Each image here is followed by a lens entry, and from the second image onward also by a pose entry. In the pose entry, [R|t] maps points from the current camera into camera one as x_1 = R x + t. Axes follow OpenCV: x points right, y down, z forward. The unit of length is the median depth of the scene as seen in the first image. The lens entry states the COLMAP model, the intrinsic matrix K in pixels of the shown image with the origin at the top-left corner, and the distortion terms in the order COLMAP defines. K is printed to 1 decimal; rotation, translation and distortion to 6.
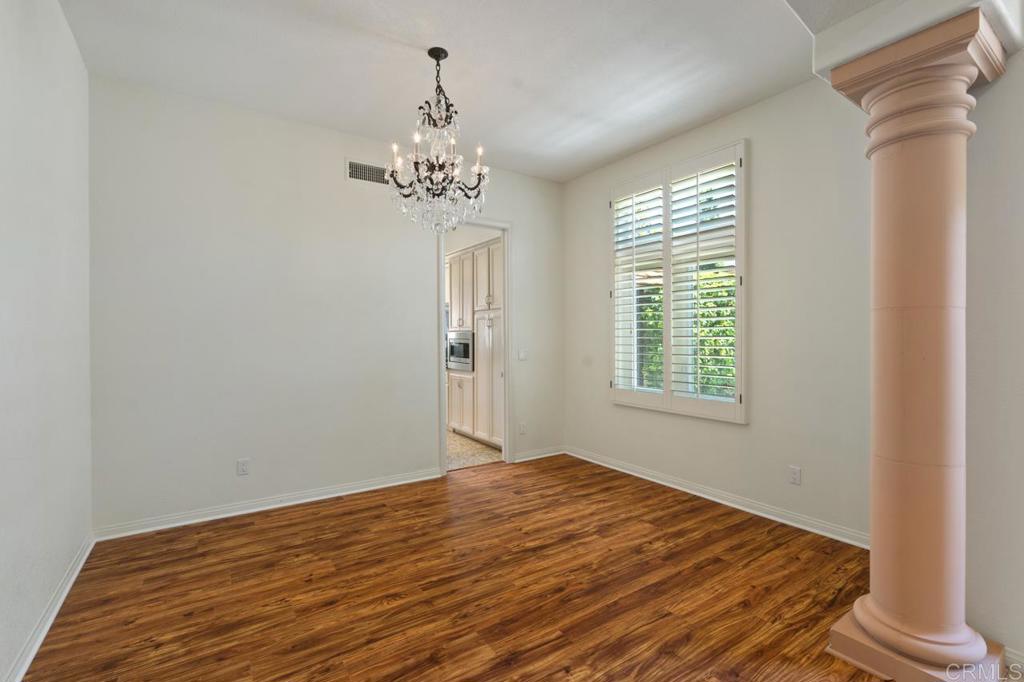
lens RADIAL K [[454.7, 0, 502.6], [0, 454.7, 337.4], [0, 0, 1]] dist [-0.004116, -0.000841]
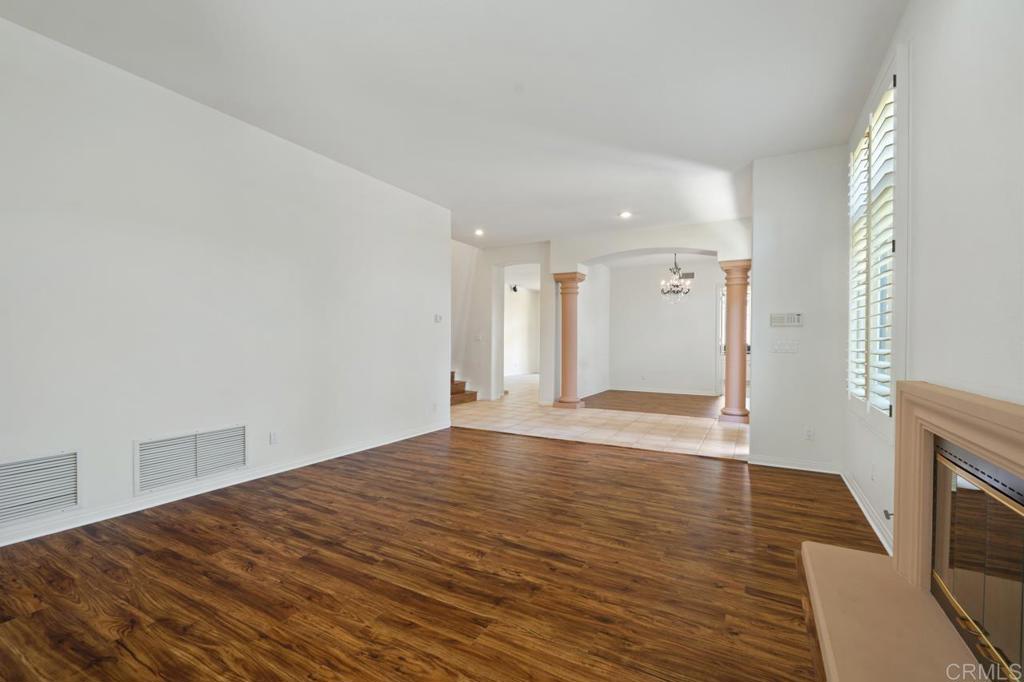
lens RADIAL K [[454.7, 0, 516.5], [0, 454.7, 338.2], [0, 0, 1]] dist [-0.004116, -0.000841]
pose [[0.458003, 0.001601, -0.888949, 2.586760], [-0.012029, 0.999918, -0.004397, 0.050524], [0.888870, 0.012707, 0.457984, -1.772926]]
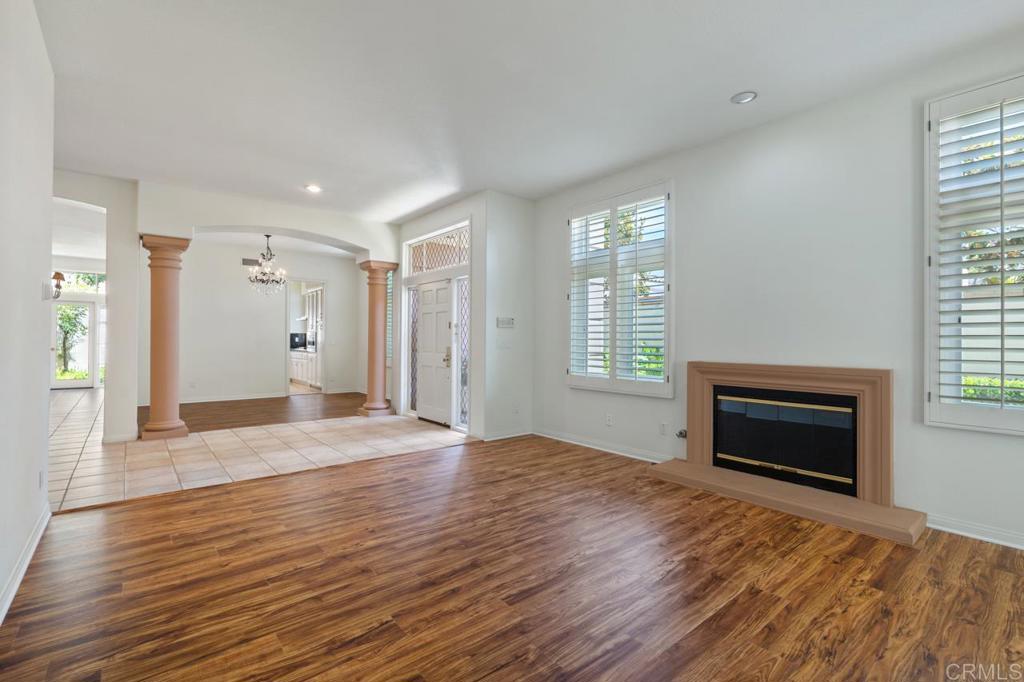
lens RADIAL K [[454.7, 0, 517.4], [0, 454.7, 333.3], [0, 0, 1]] dist [-0.004116, -0.000841]
pose [[0.994014, 0.011589, 0.108633, 1.276716], [-0.009420, 0.999746, -0.020457, 0.057575], [-0.108843, 0.019312, 0.993871, -2.310559]]
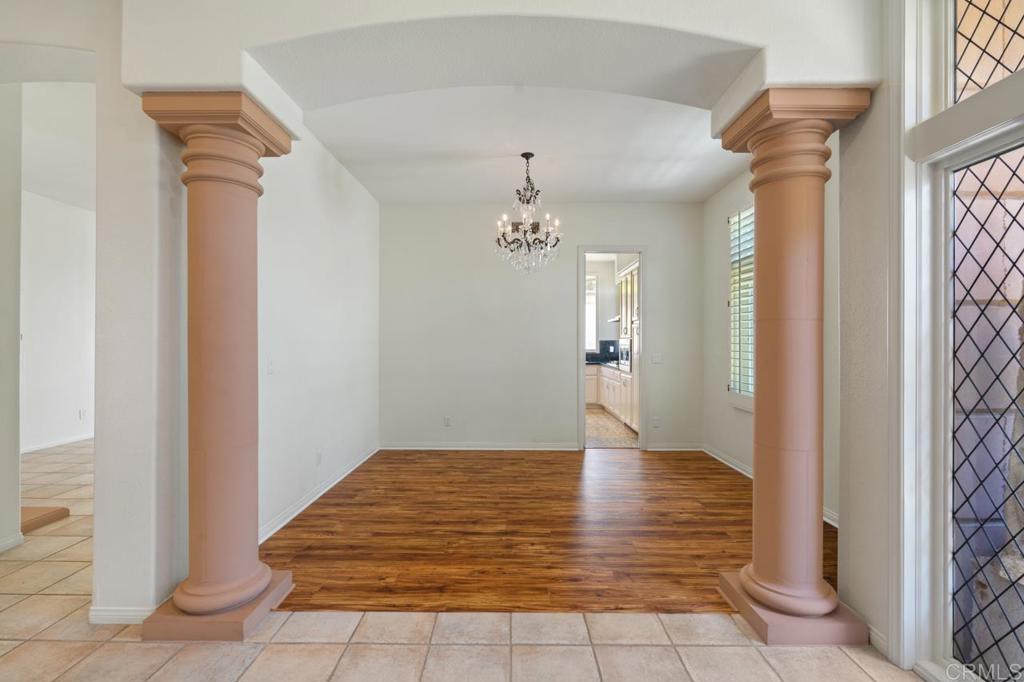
lens RADIAL K [[454.7, 0, 510.6], [0, 454.7, 341.5], [0, 0, 1]] dist [-0.004116, -0.000841]
pose [[0.821898, 0.003461, -0.569624, 0.751315], [-0.005933, 0.999979, -0.002485, -0.000410], [0.569604, 0.005423, 0.821902, -0.303623]]
